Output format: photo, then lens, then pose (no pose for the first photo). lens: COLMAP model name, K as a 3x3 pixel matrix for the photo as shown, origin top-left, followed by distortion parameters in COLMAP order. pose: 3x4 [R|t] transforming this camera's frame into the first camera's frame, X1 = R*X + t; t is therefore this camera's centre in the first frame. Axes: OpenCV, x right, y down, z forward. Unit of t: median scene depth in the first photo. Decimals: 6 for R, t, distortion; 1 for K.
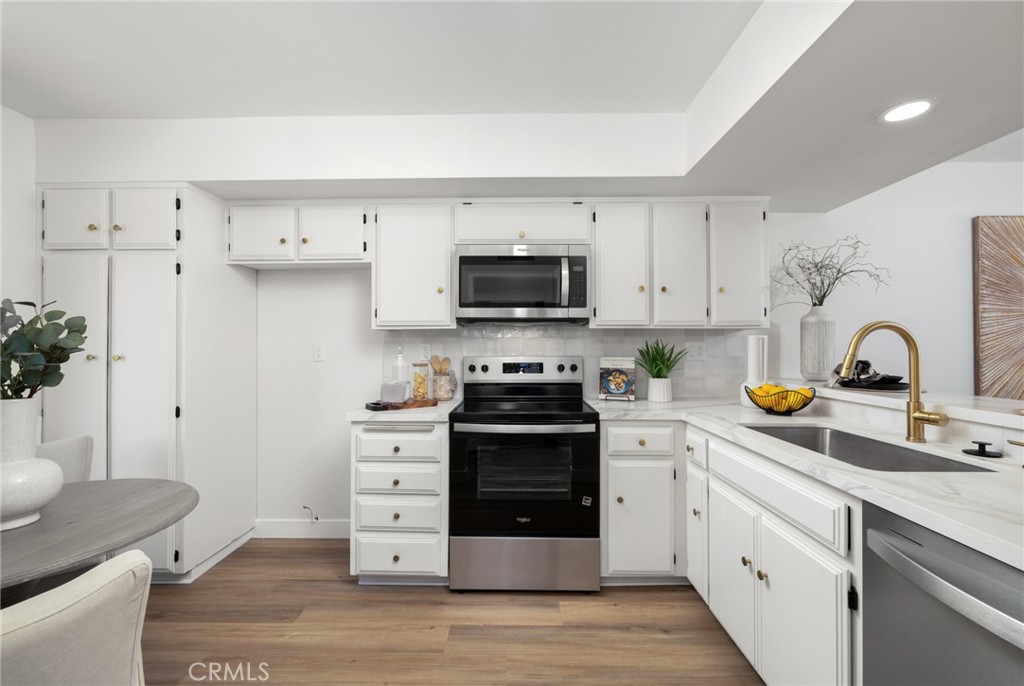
lens RADIAL K [[432.5, 0, 512.0], [0, 432.5, 343.0], [0, 0, 1]] dist [0.000116, 0.000017]
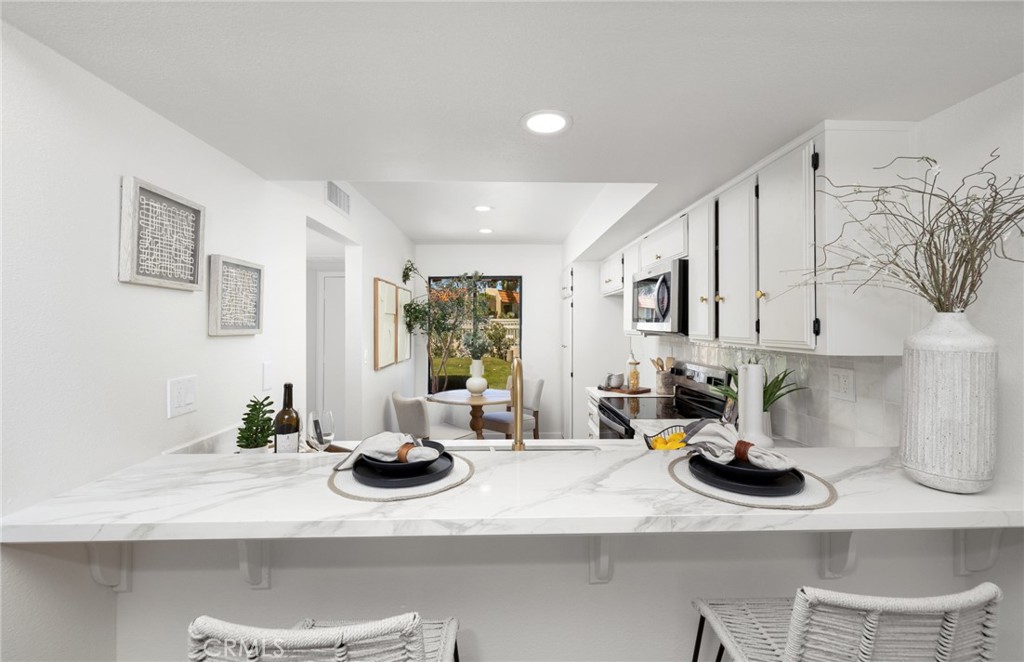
lens RADIAL K [[436.2, 0, 509.7], [0, 436.2, 323.7], [0, 0, 1]] dist [0.002535, 0.000321]
pose [[0.040454, 0.001393, -0.999180, 1.125062], [0.008300, 0.999964, 0.001730, -0.078172], [0.999147, -0.008363, 0.040441, 0.550760]]
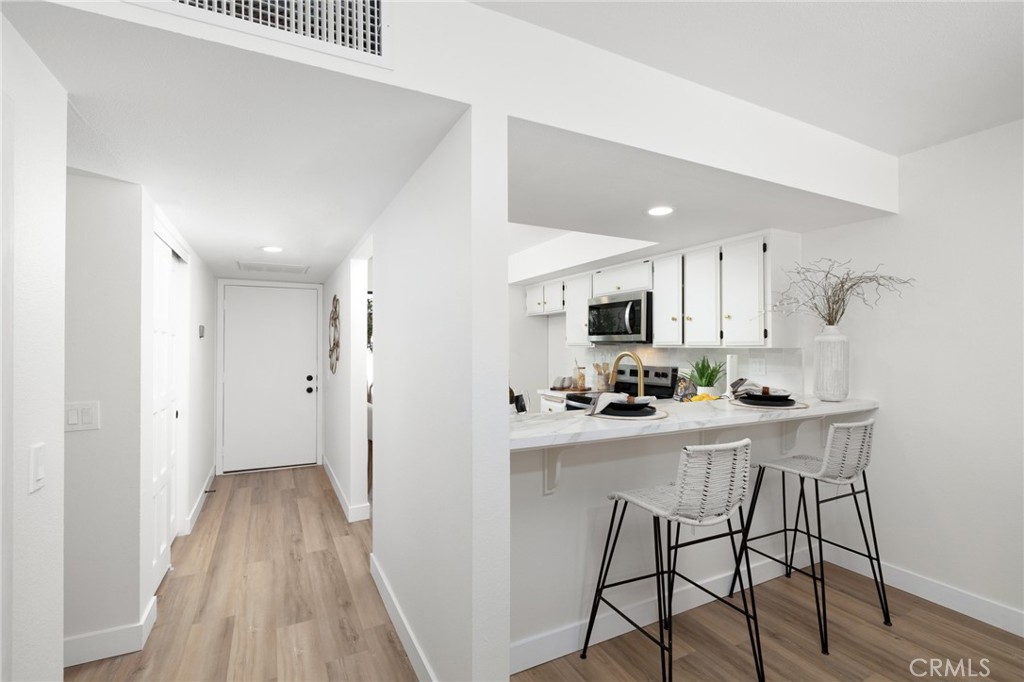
lens RADIAL K [[469.4, 0, 512.0], [0, 469.4, 341.0], [0, 0, 1]] dist [-0.001337, -0.000132]
pose [[0.466736, -0.008563, -0.884355, 1.315944], [0.003846, 0.999963, -0.007653, -0.044452], [0.884389, 0.000170, 0.466751, -0.137704]]
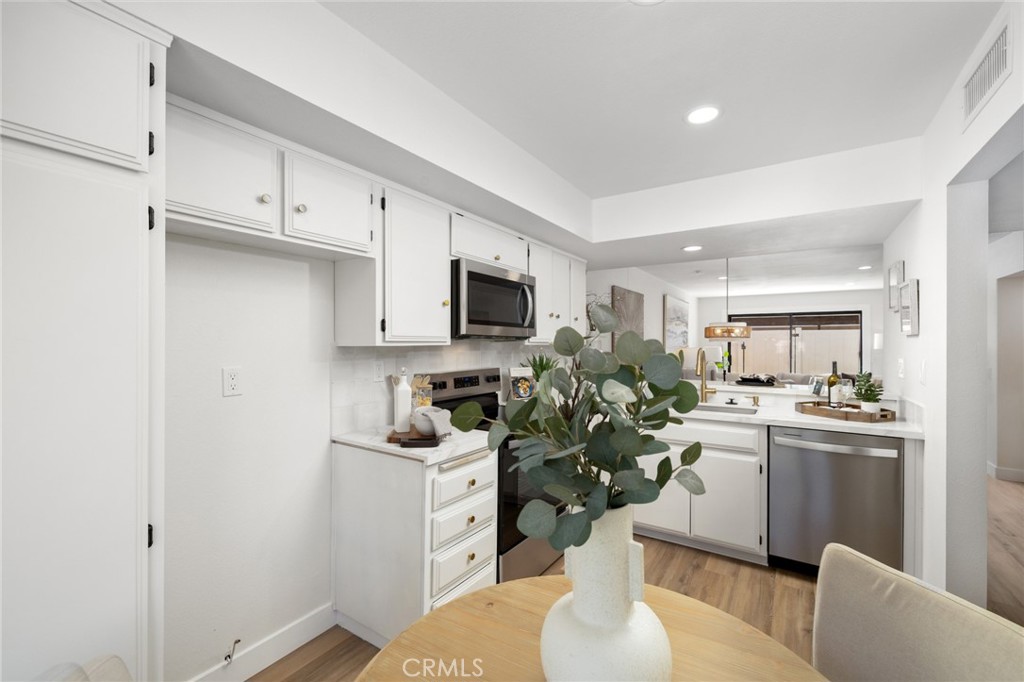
lens RADIAL K [[432.5, 0, 512.0], [0, 432.5, 341.0], [0, 0, 1]] dist [0.000116, 0.000017]
pose [[0.540347, 0.006397, 0.841418, -0.849318], [-0.008204, 0.999964, -0.002334, -0.040949], [-0.841403, -0.005642, 0.540379, 0.382343]]
